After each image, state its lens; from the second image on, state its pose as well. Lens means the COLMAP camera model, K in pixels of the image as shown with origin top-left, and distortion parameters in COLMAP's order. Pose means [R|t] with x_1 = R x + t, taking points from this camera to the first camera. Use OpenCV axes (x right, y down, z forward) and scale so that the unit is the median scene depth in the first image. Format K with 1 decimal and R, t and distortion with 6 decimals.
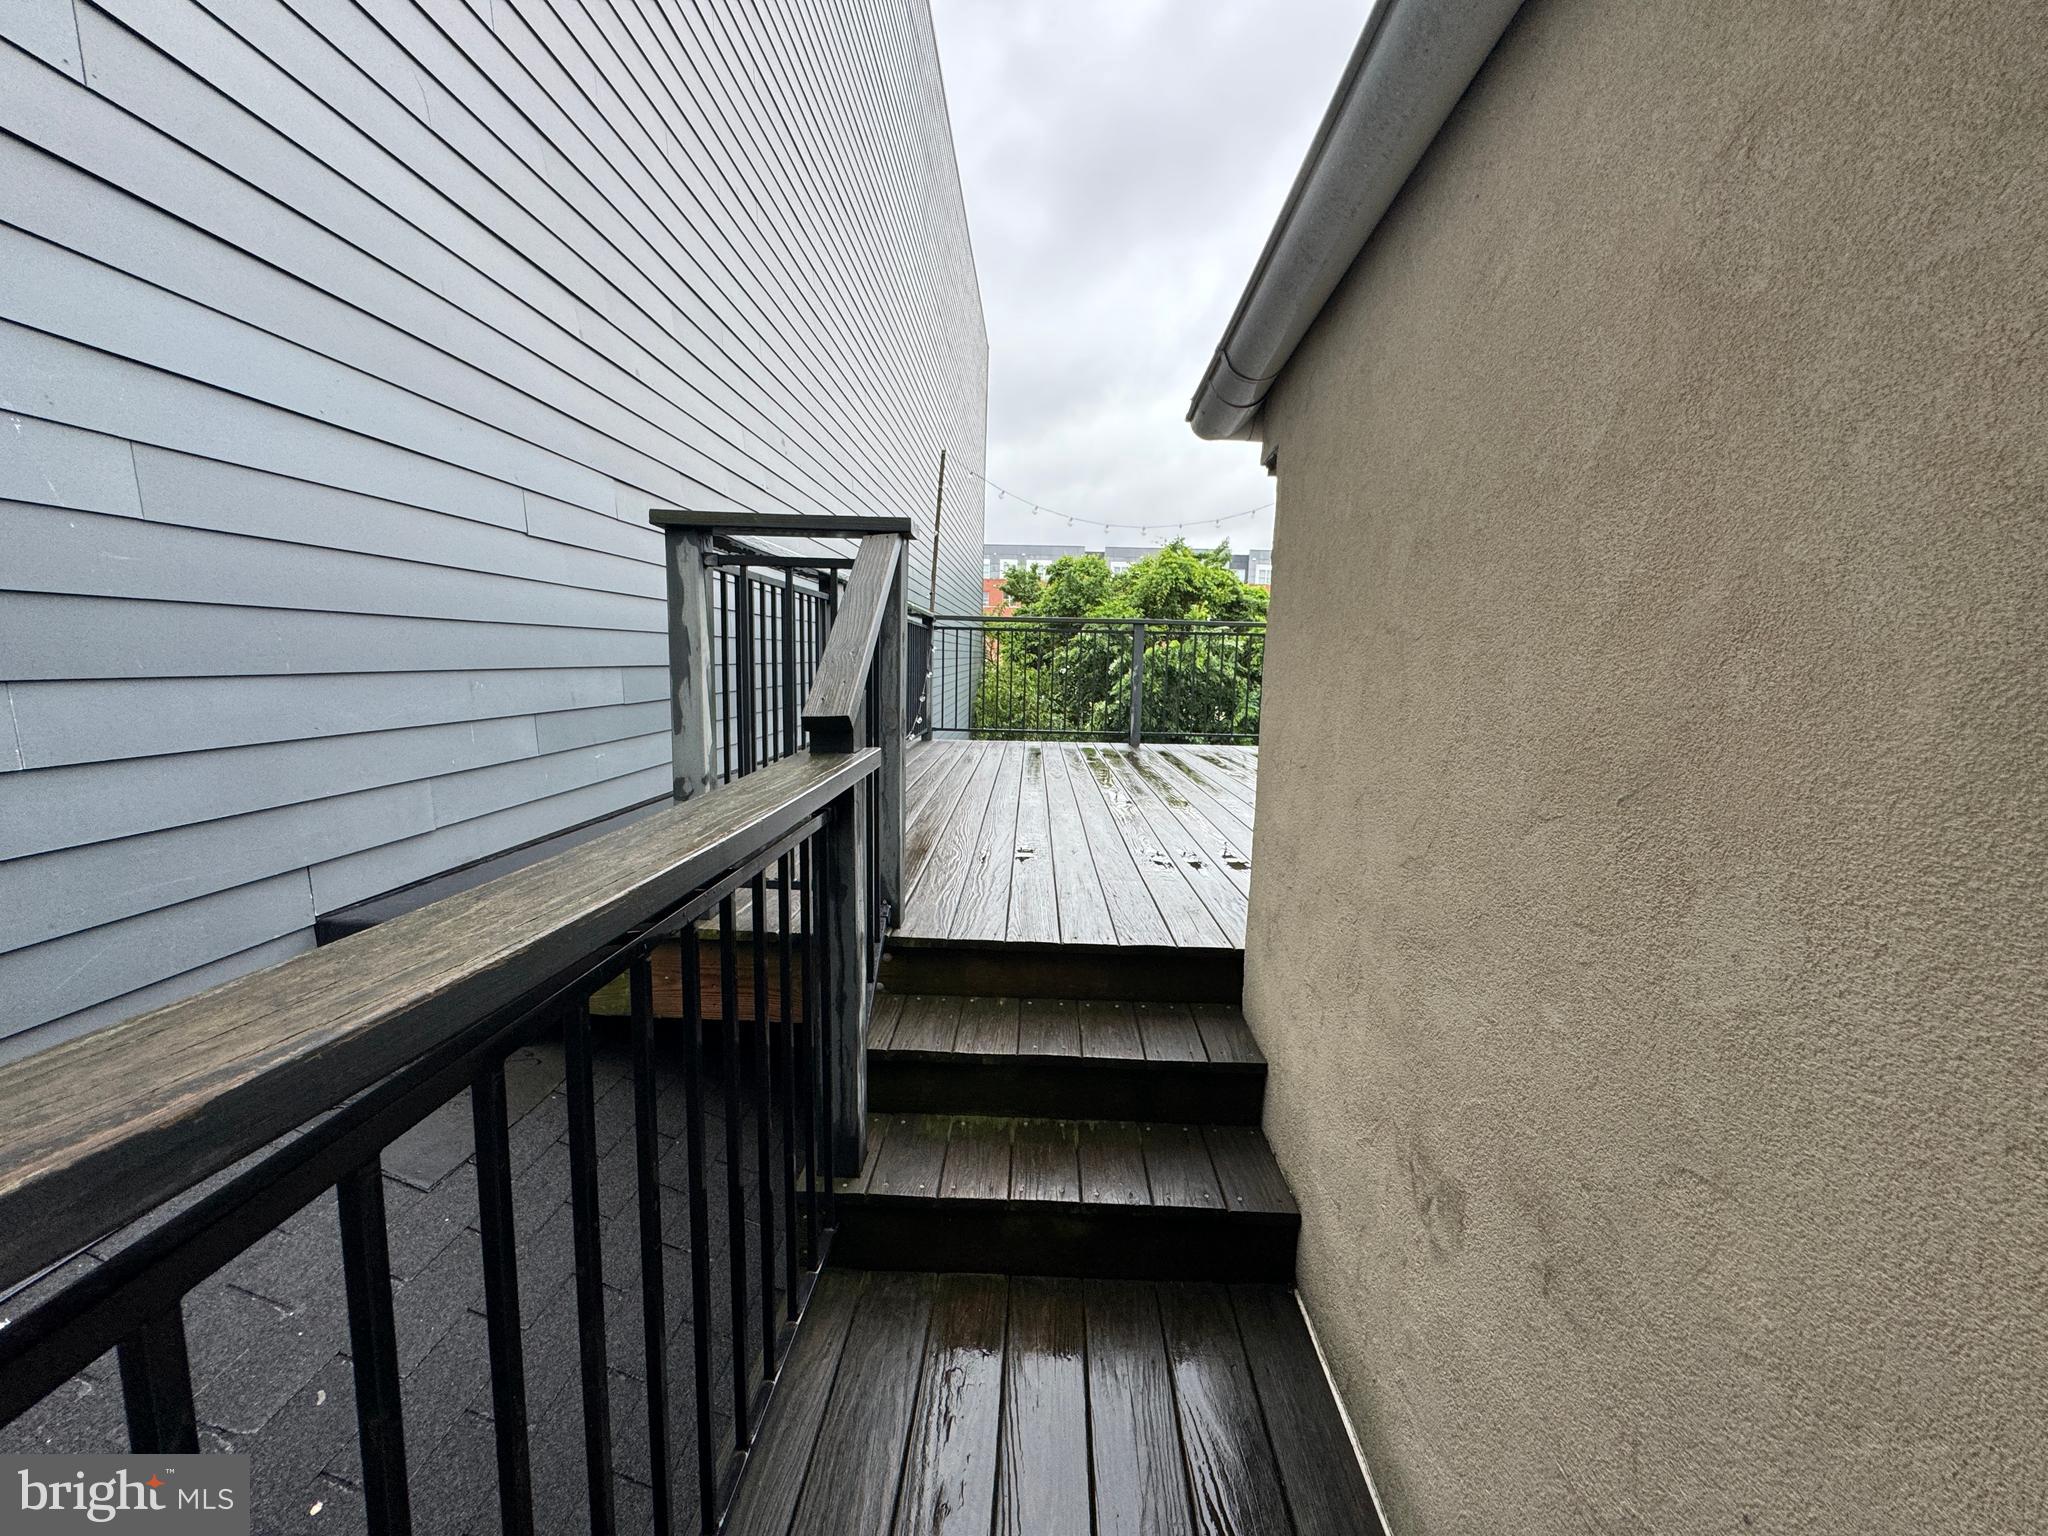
lens RADIAL K [[819.0, 0, 1022.7], [0, 819.0, 769.9], [0, 0, 1]] dist [0.001321, 0.000086]
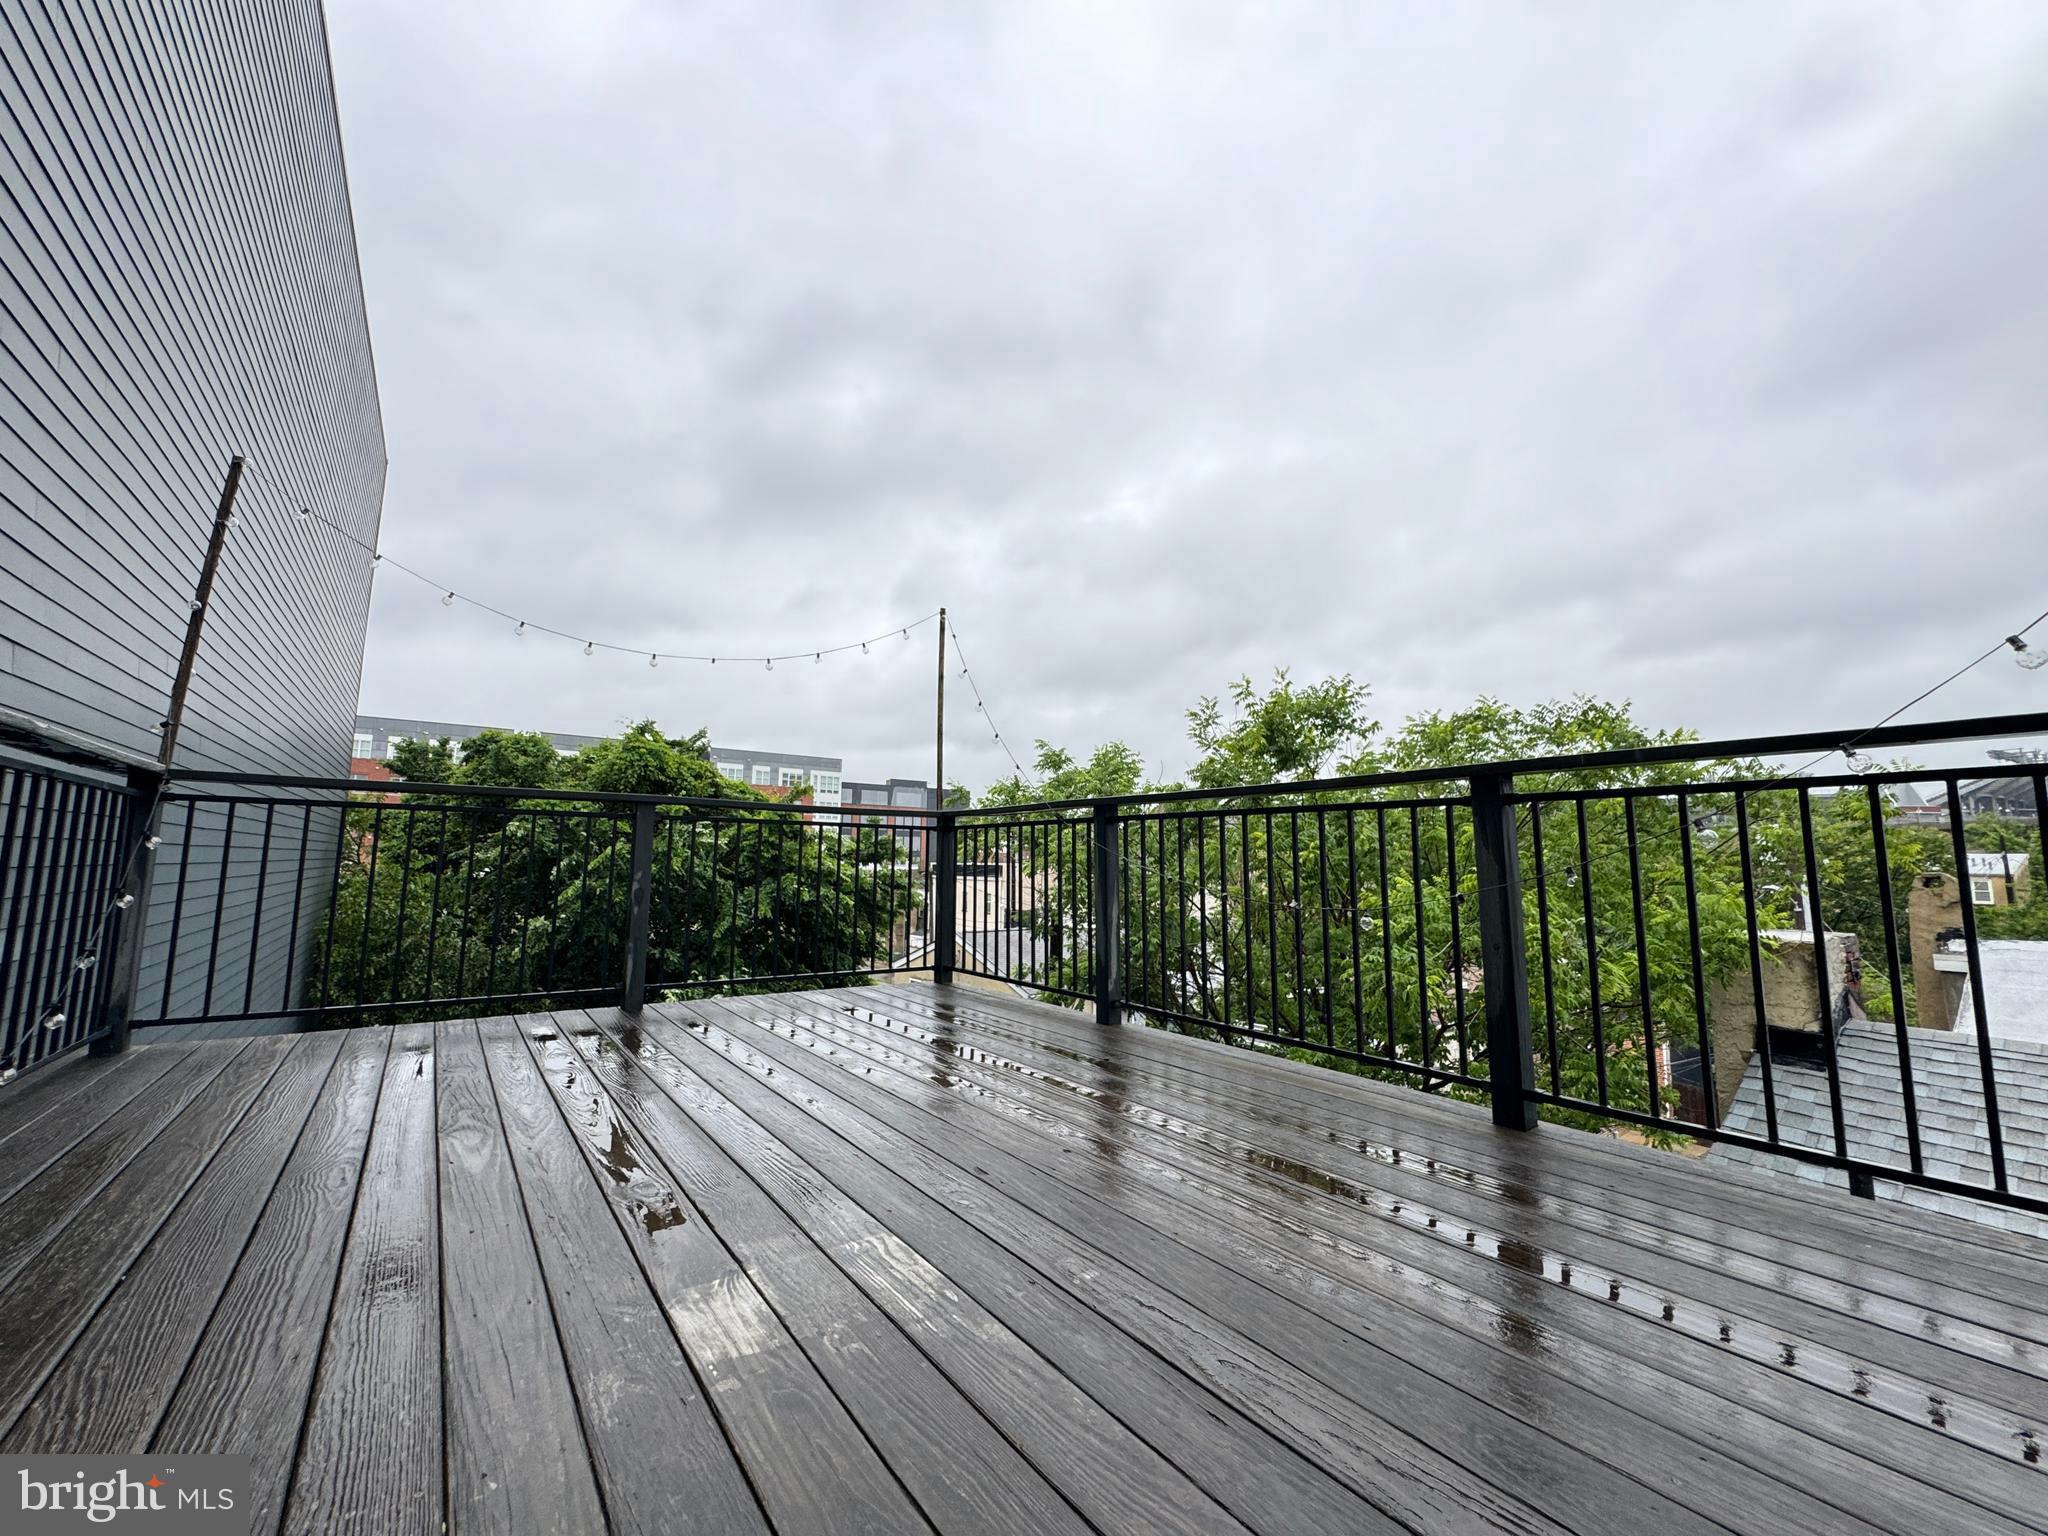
lens RADIAL K [[819.0, 0, 1024.9], [0, 819.0, 766.2], [0, 0, 1]] dist [0.001321, 0.000086]
pose [[0.804927, 0.059231, 0.590410, 0.002256], [0.086652, 0.972605, -0.215708, -0.014811], [-0.587013, 0.224790, 0.777744, 0.106978]]
